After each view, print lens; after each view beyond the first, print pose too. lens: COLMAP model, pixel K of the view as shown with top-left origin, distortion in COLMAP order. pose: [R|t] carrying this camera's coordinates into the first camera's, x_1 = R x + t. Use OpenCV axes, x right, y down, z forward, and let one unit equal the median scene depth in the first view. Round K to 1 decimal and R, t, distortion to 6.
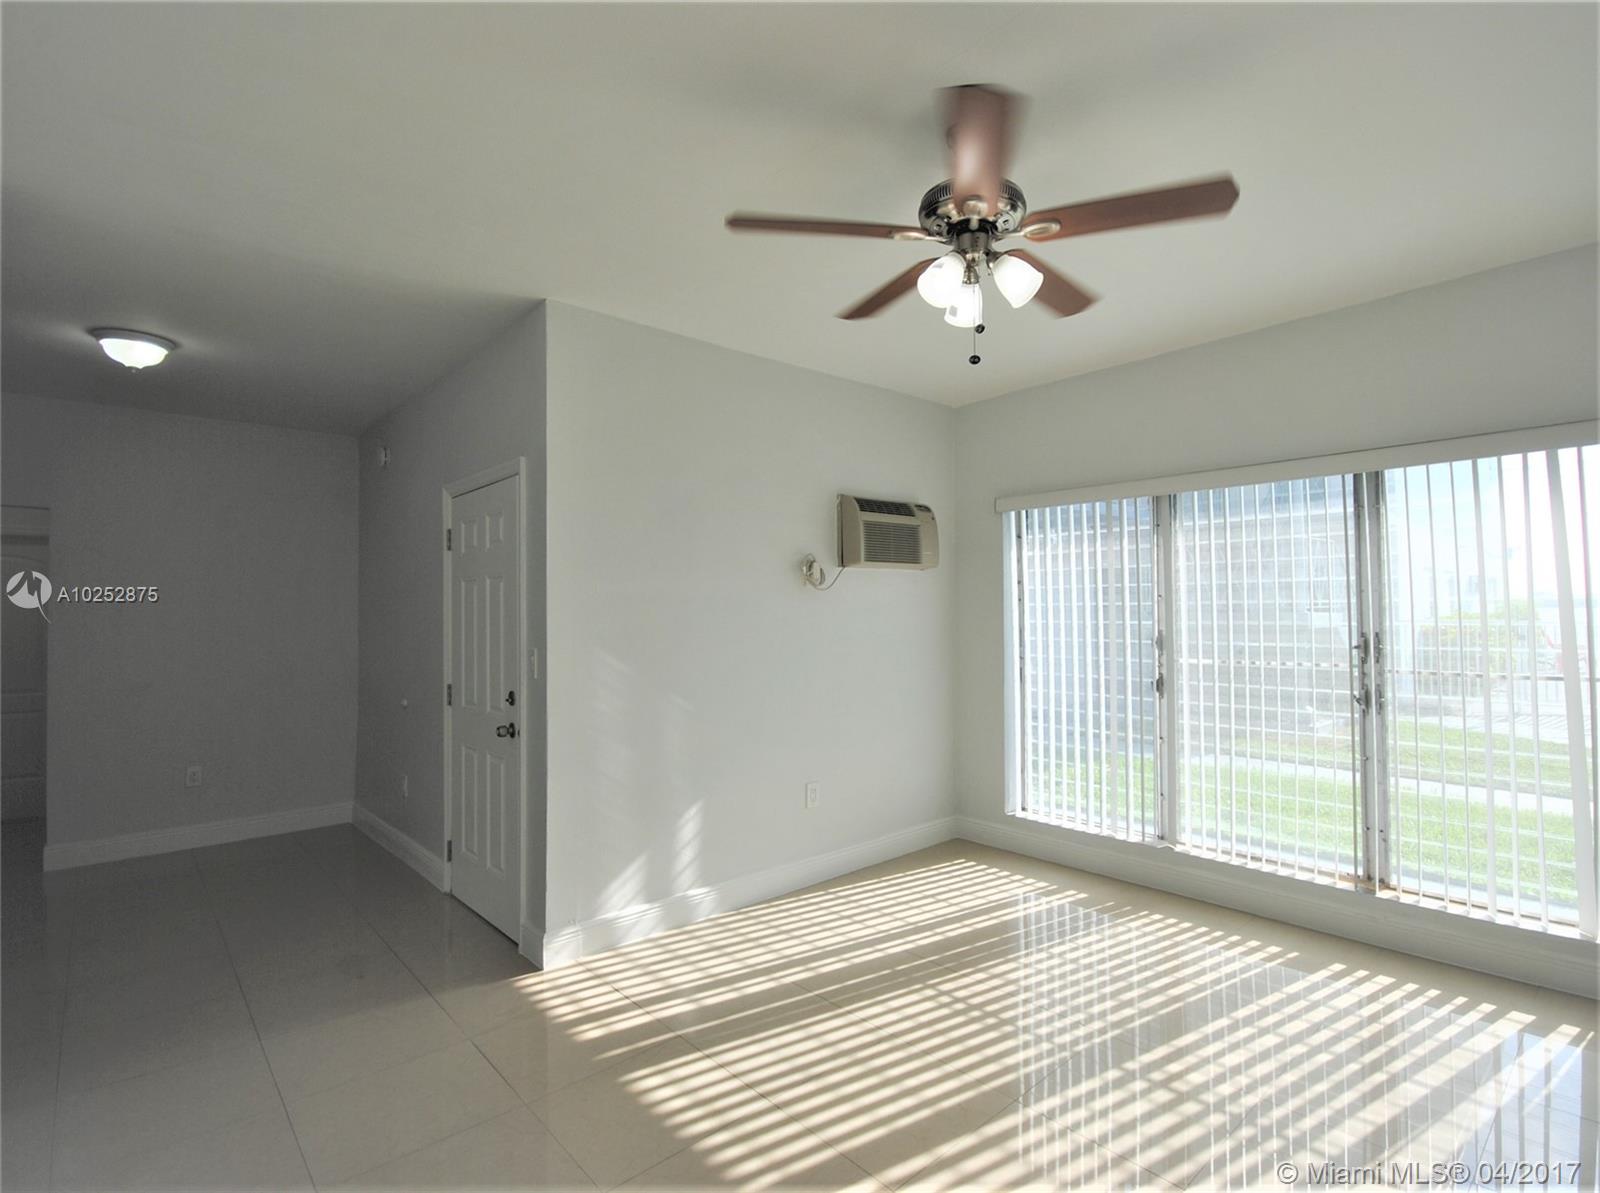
lens RADIAL K [[777.0, 0, 800.0], [0, 777.0, 596.5], [0, 0, 1]] dist [-0.000153, 0.000435]
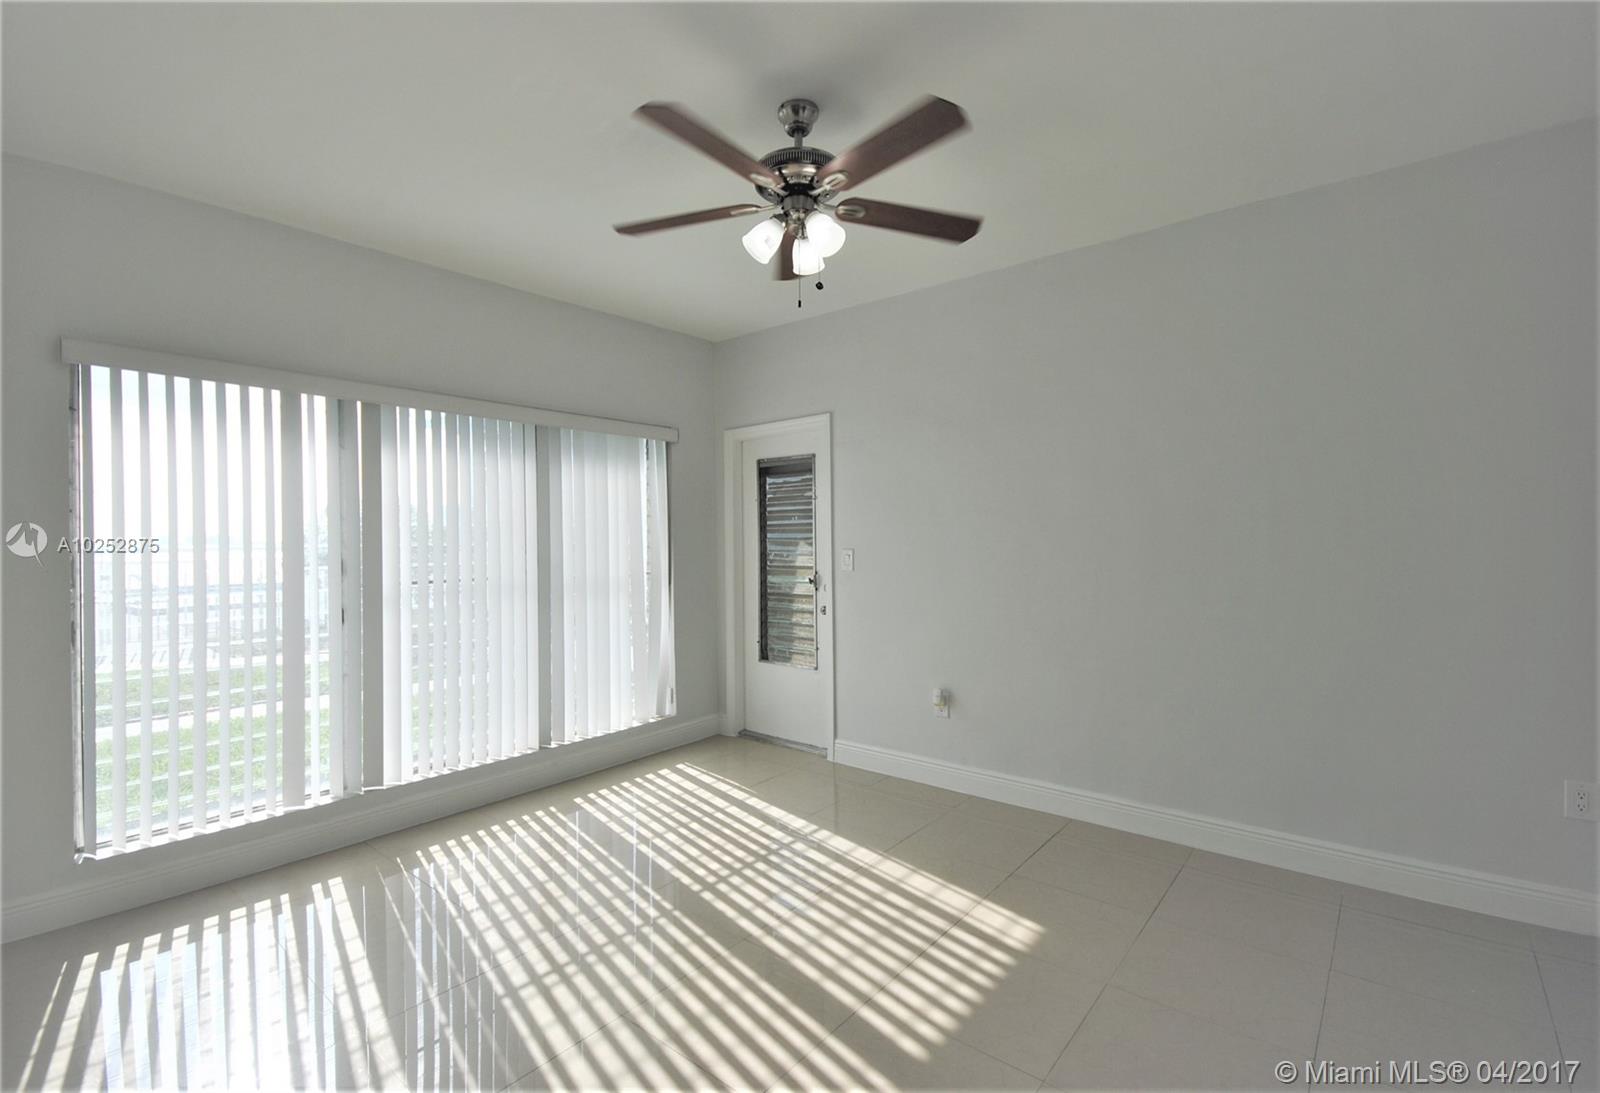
lens RADIAL K [[707.5, 0, 856.3], [0, 707.5, 546.1], [0, 0, 1]] dist [-0.001738, -0.000349]
pose [[-0.199746, 0.005479, 0.979832, -0.542371], [-0.011809, 0.999898, -0.007999, 0.038540], [-0.979777, -0.013169, -0.199661, 0.703910]]
